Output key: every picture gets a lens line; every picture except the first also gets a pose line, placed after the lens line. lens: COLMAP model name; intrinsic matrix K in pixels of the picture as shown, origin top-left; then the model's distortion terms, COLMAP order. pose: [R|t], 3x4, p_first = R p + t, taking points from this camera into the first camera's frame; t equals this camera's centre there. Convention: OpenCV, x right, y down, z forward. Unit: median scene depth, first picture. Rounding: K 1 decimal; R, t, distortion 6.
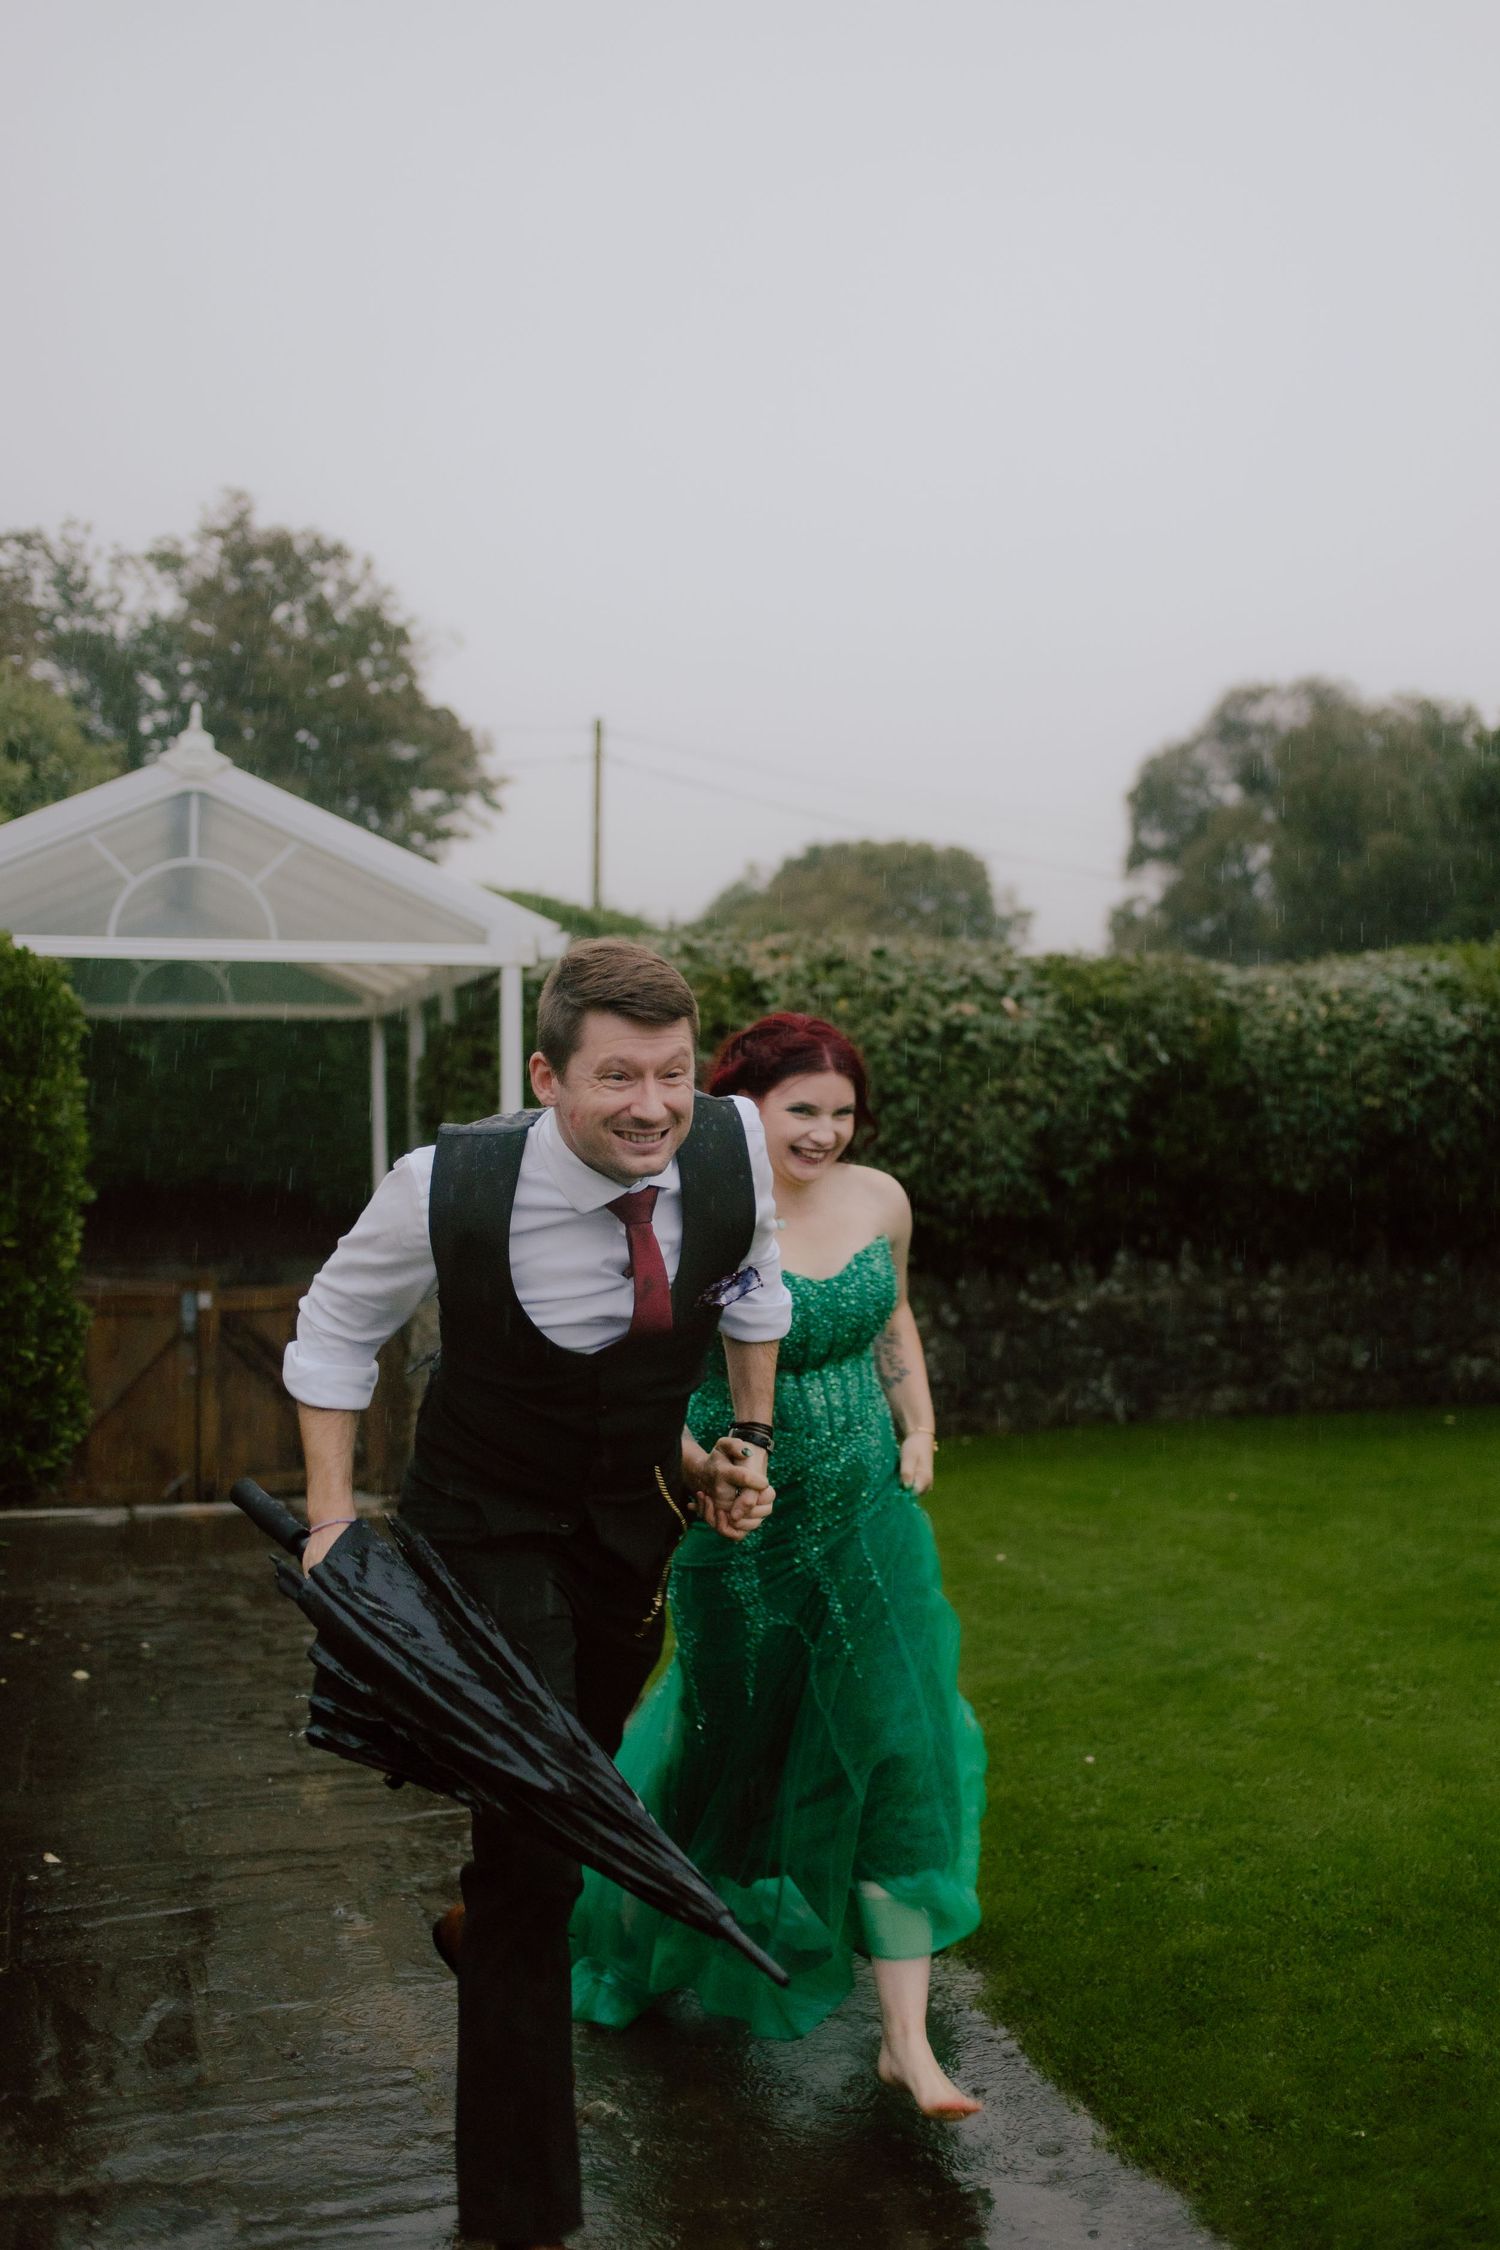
lens RADIAL K [[2384.0, 0, 779.5], [0, 2384.0, 1122.0], [0, 0, 1]] dist [-0.025388, -0.010316]
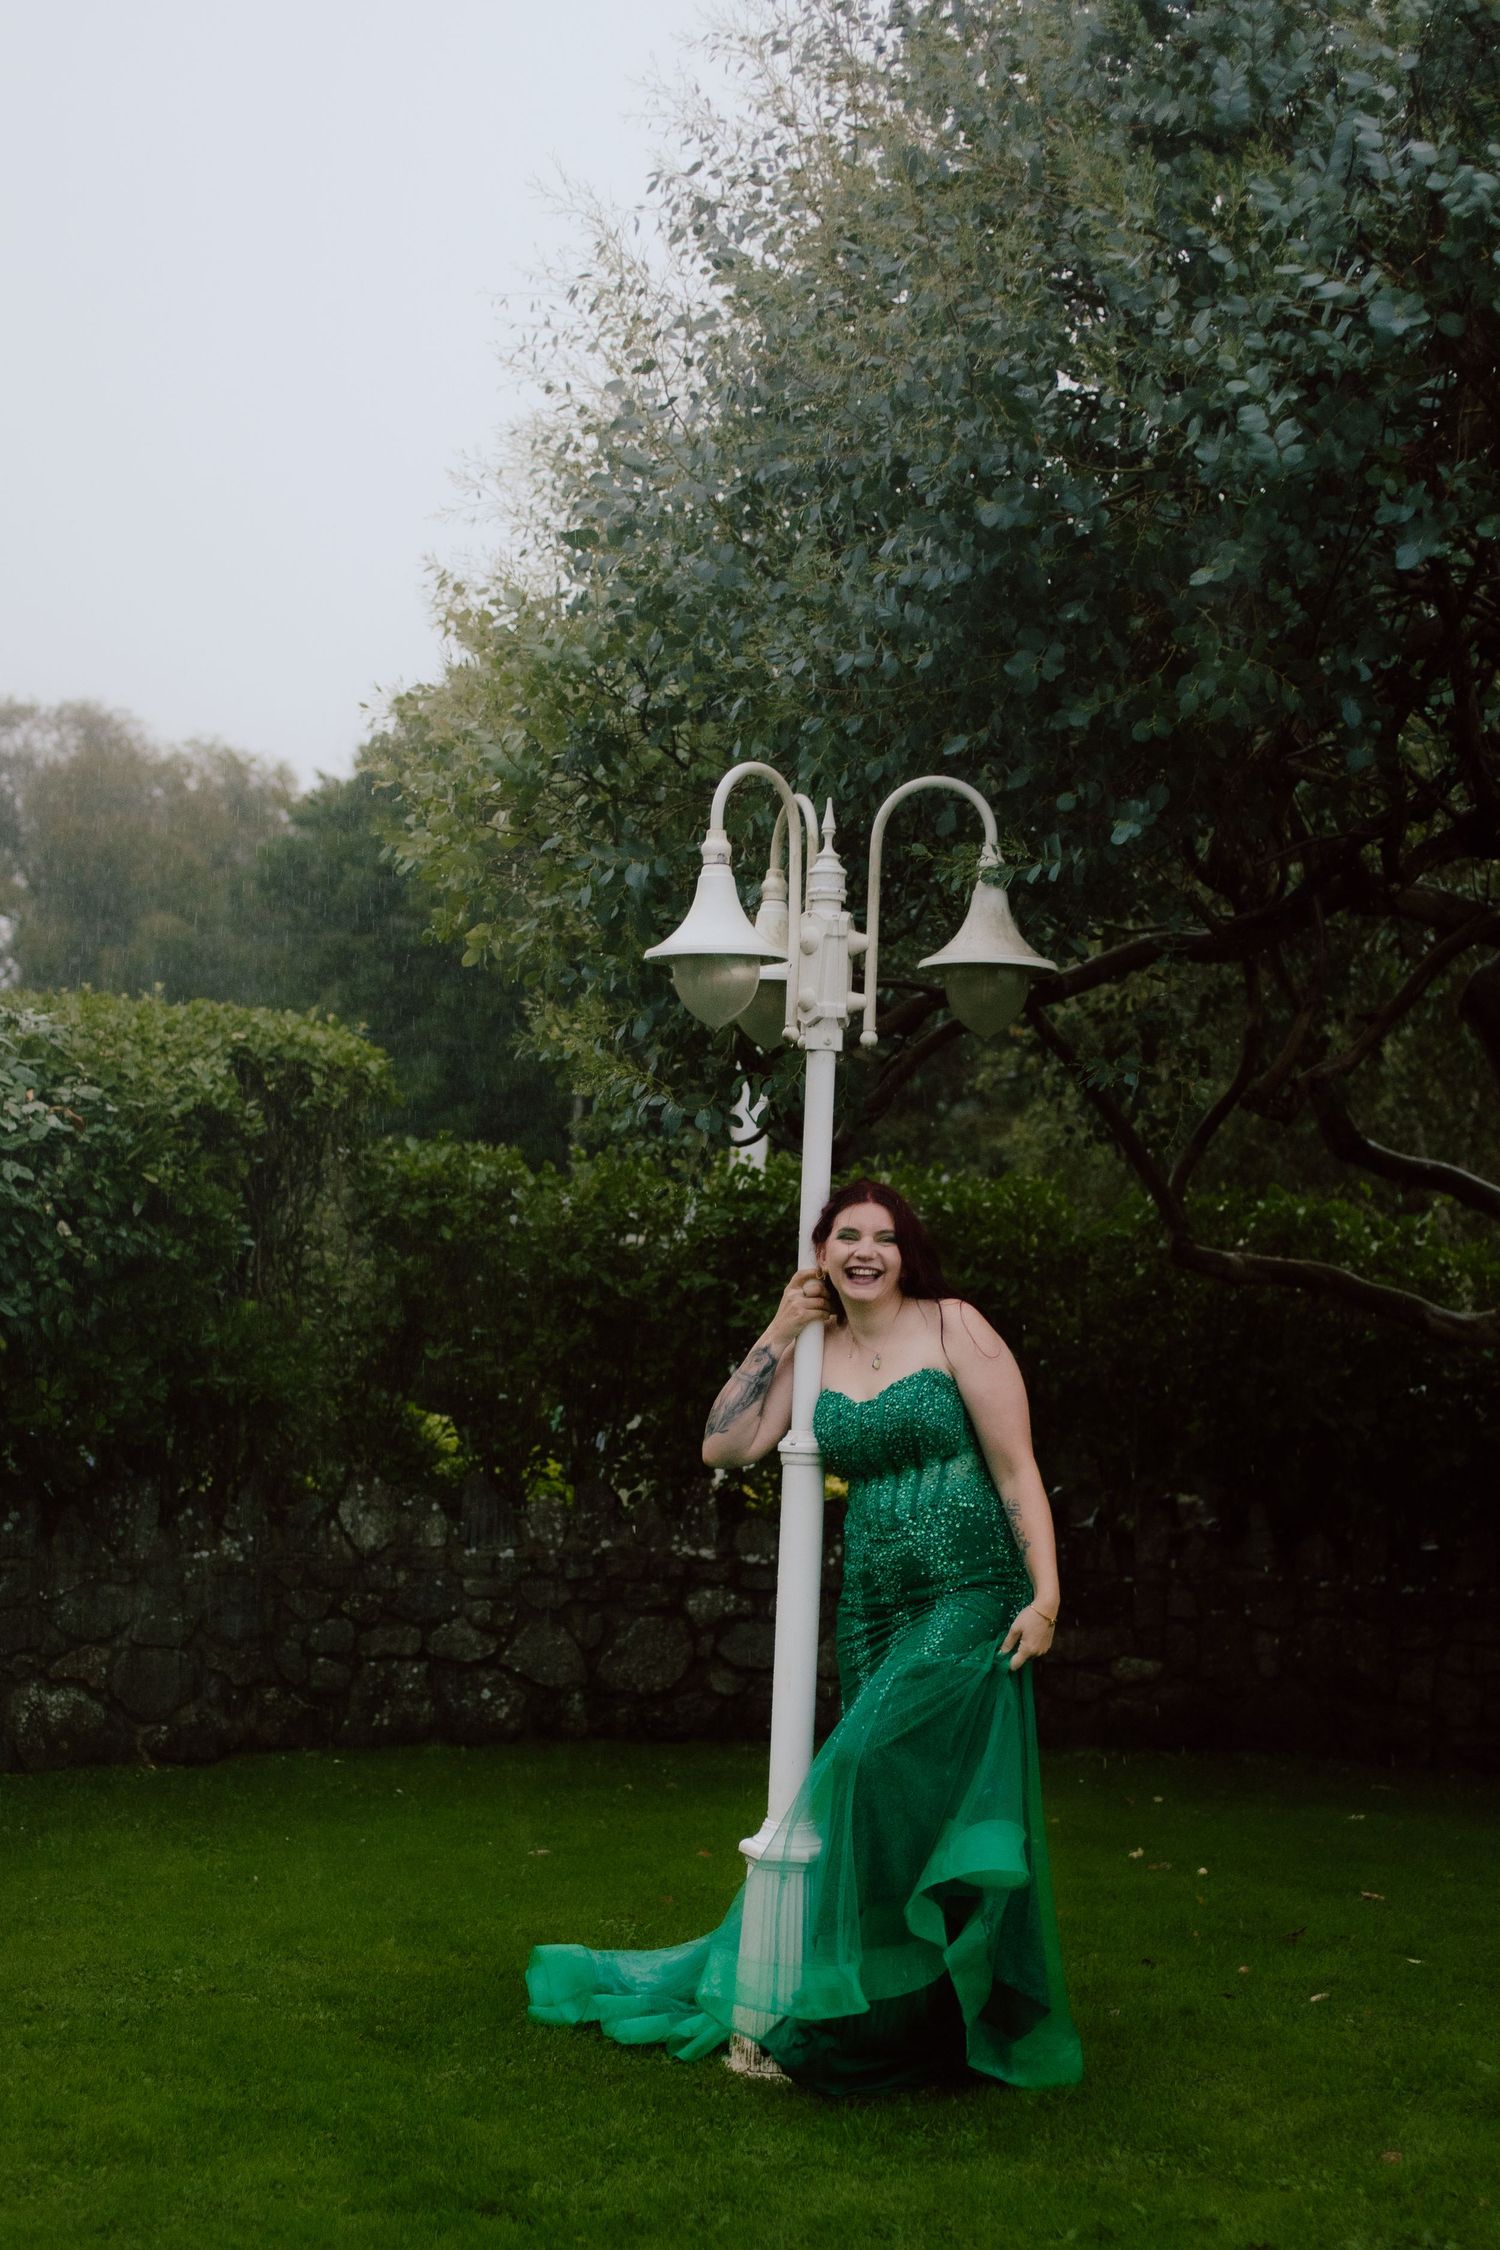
lens RADIAL K [[2925.8, 0, 746.9], [0, 2925.8, 1326.9], [0, 0, 1]] dist [-0.002844, -0.020710]
pose [[0.905013, 0.045401, 0.422955, 0.142723], [-0.050743, 0.998711, 0.001372, 0.000604], [-0.422347, -0.022704, 0.906150, 0.287250]]
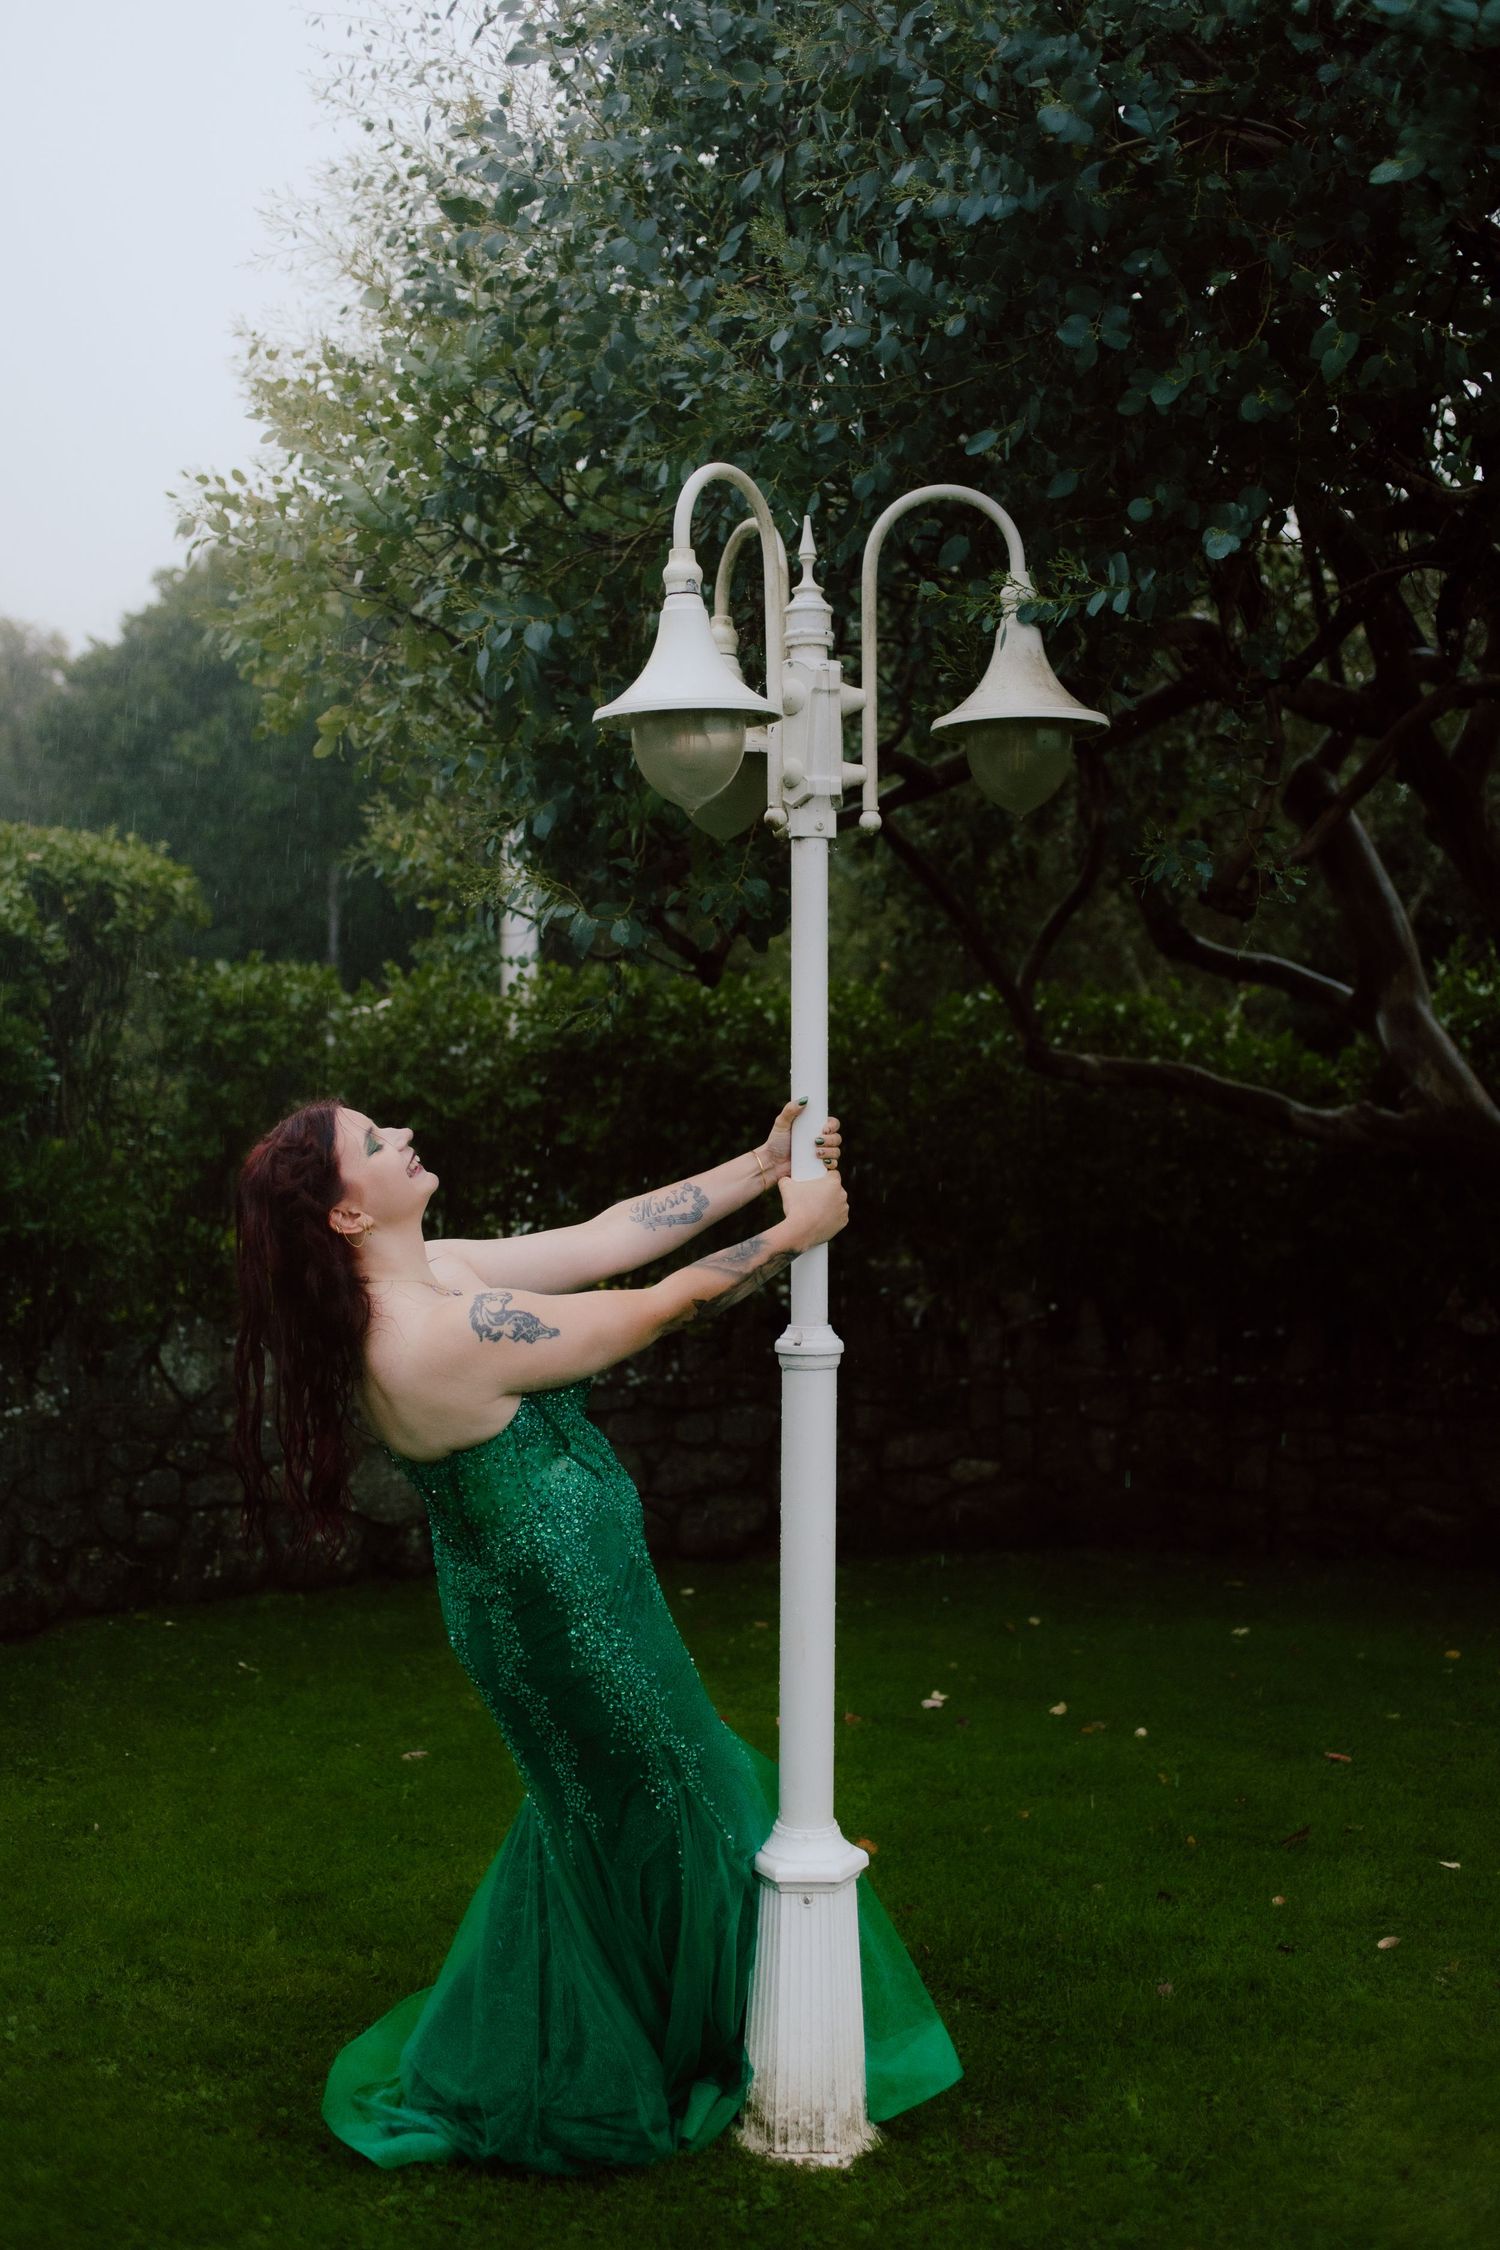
lens RADIAL K [[2434.0, 0, 749.2], [0, 2434.0, 1102.3], [0, 0, 1]] dist [-0.021138, -0.006559]
pose [[0.851077, 0.016072, 0.524794, 0.180619], [-0.017138, 0.999849, -0.002827, -0.008727], [-0.524761, -0.006588, 0.851224, 0.441772]]
